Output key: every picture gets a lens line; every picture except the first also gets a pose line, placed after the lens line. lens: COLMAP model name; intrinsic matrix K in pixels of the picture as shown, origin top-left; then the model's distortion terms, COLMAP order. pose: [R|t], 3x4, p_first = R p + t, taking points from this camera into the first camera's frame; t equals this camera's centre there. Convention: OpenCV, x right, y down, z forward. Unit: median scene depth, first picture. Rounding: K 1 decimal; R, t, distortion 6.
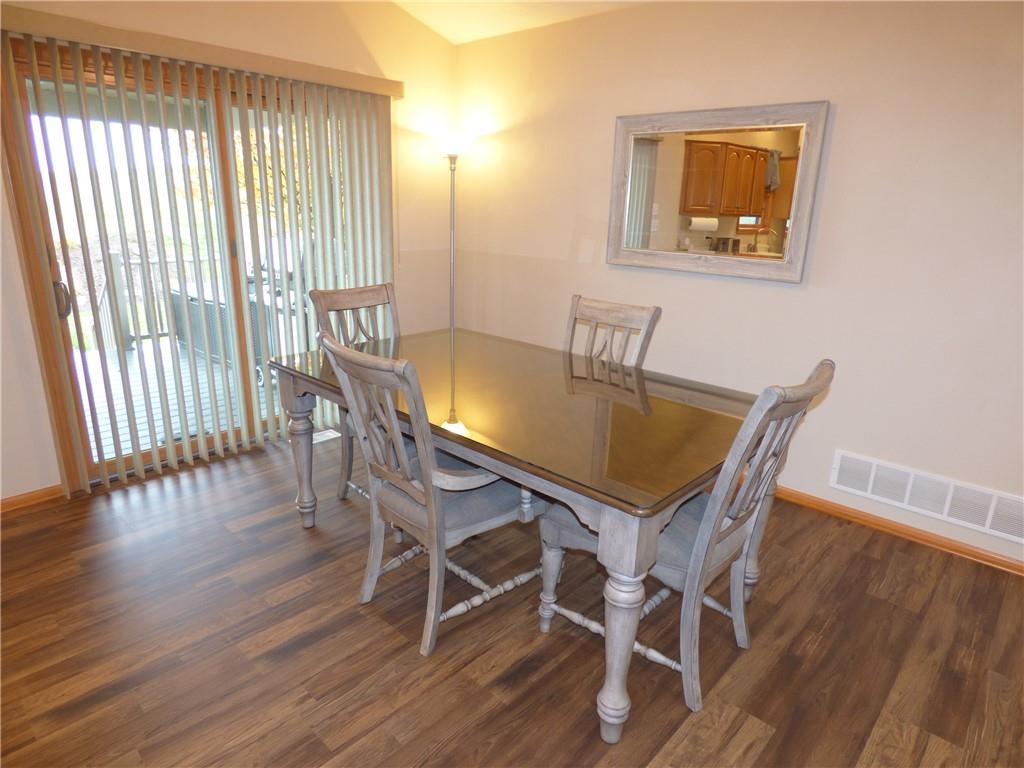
lens RADIAL K [[617.5, 0, 512.6], [0, 617.5, 377.8], [0, 0, 1]] dist [-0.001515, -0.000179]
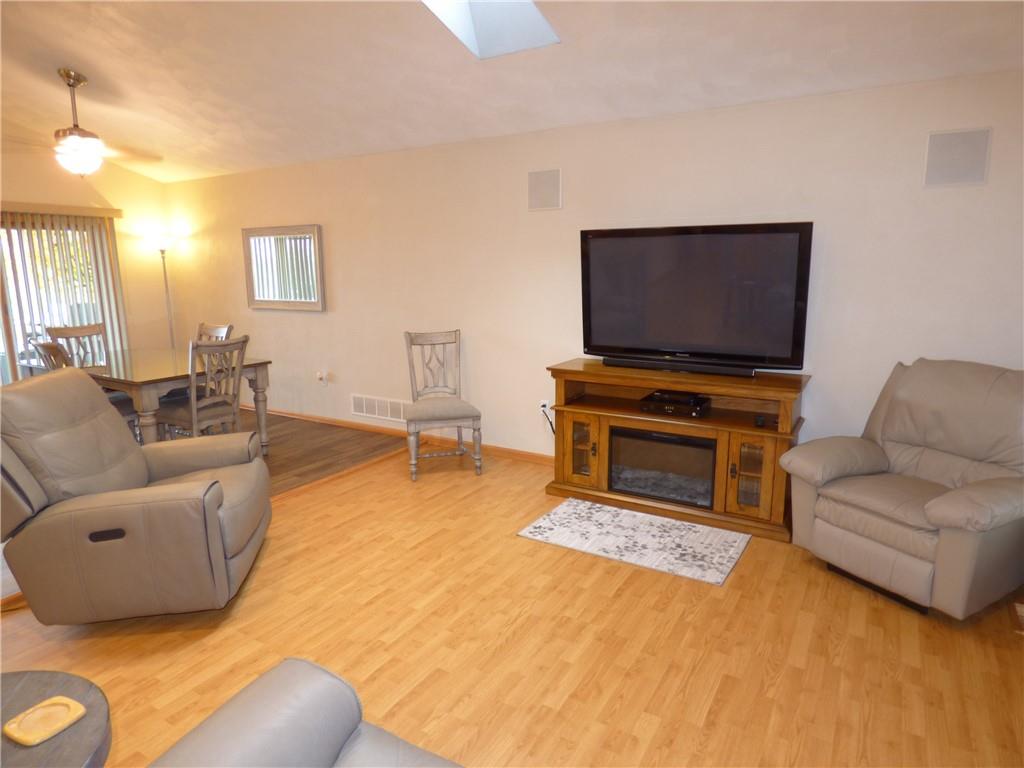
lens RADIAL K [[617.5, 0, 512.9], [0, 617.5, 385.8], [0, 0, 1]] dist [-0.001515, -0.000179]
pose [[0.979688, -0.069616, 0.188058, 0.528658], [0.085912, 0.993091, -0.079934, 0.233592], [-0.181194, 0.094467, 0.978900, -0.816508]]
